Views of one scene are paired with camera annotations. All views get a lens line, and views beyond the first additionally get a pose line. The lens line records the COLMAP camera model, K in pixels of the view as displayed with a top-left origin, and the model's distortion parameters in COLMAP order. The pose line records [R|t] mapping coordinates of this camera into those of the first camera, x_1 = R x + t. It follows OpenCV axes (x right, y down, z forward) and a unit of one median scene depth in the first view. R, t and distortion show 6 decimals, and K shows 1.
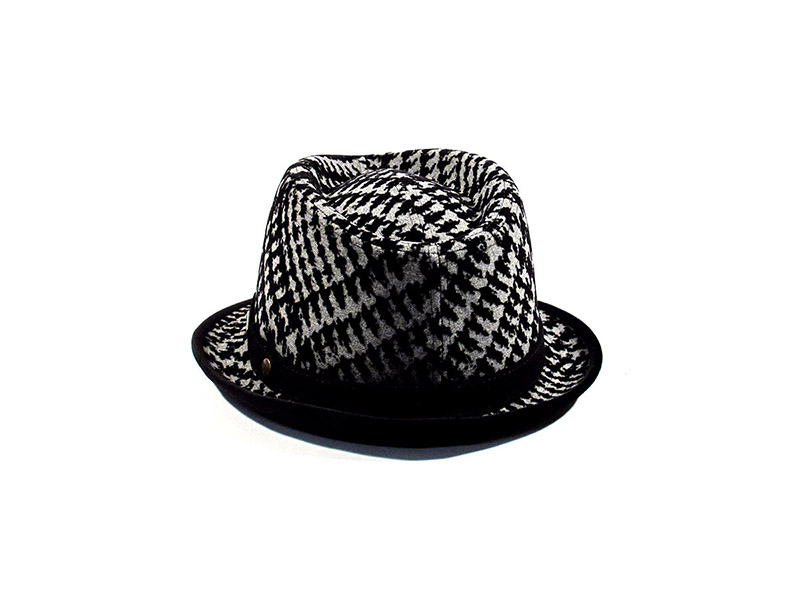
lens RADIAL K [[1018.0, 0, 401.6], [0, 1018.0, 301.2], [0, 0, 1]] dist [0.033469, 0.000000]
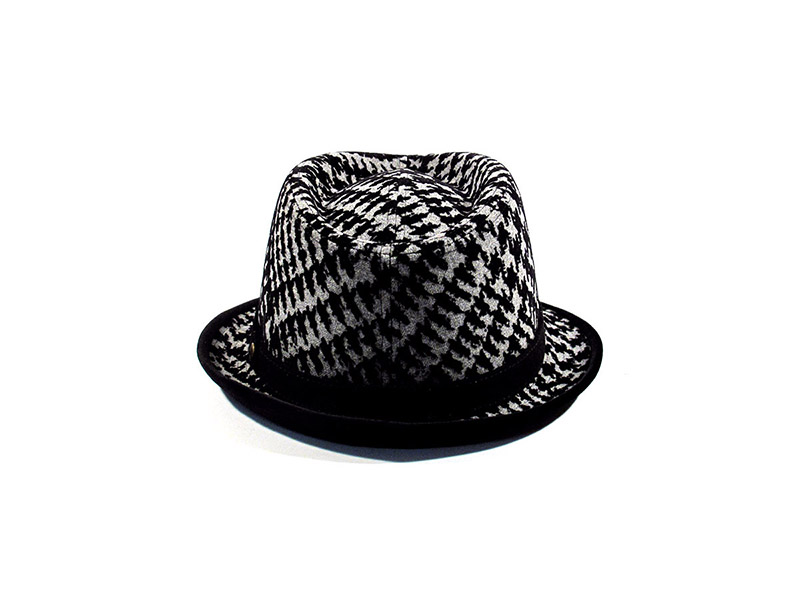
lens RADIAL K [[1018.0, 0, 401.7], [0, 1018.0, 302.1], [0, 0, 1]] dist [0.033469, 0.000000]
pose [[0.956863, 0.098190, -0.273444, 0.309980], [-0.098815, 0.995039, 0.011521, -0.012788], [0.273219, 0.015996, 0.961819, 0.044719]]
